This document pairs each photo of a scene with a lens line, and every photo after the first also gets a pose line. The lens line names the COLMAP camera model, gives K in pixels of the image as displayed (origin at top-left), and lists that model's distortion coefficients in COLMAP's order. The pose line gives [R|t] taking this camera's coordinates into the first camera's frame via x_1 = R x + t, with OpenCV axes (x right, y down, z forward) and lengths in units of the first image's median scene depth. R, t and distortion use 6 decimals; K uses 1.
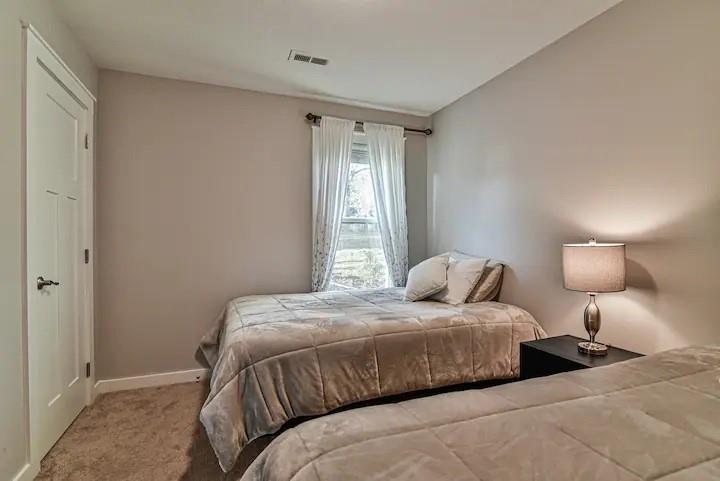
lens RADIAL K [[333.7, 0, 358.4], [0, 333.7, 241.6], [0, 0, 1]] dist [0.002447, -0.000320]
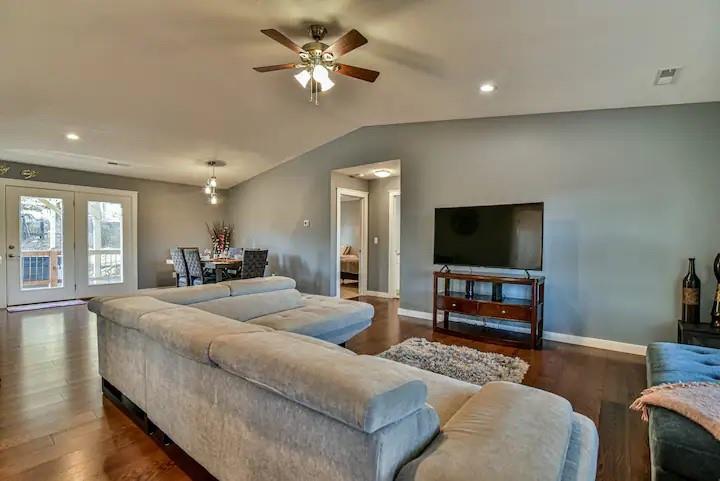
lens RADIAL K [[333.7, 0, 359.7], [0, 333.7, 241.6], [0, 0, 1]] dist [0.002447, -0.000320]
pose [[0.873736, 0.000517, 0.486401, -1.636322], [-0.002133, 0.999994, 0.002768, -0.004469], [-0.486396, -0.003456, 0.873731, -2.967489]]
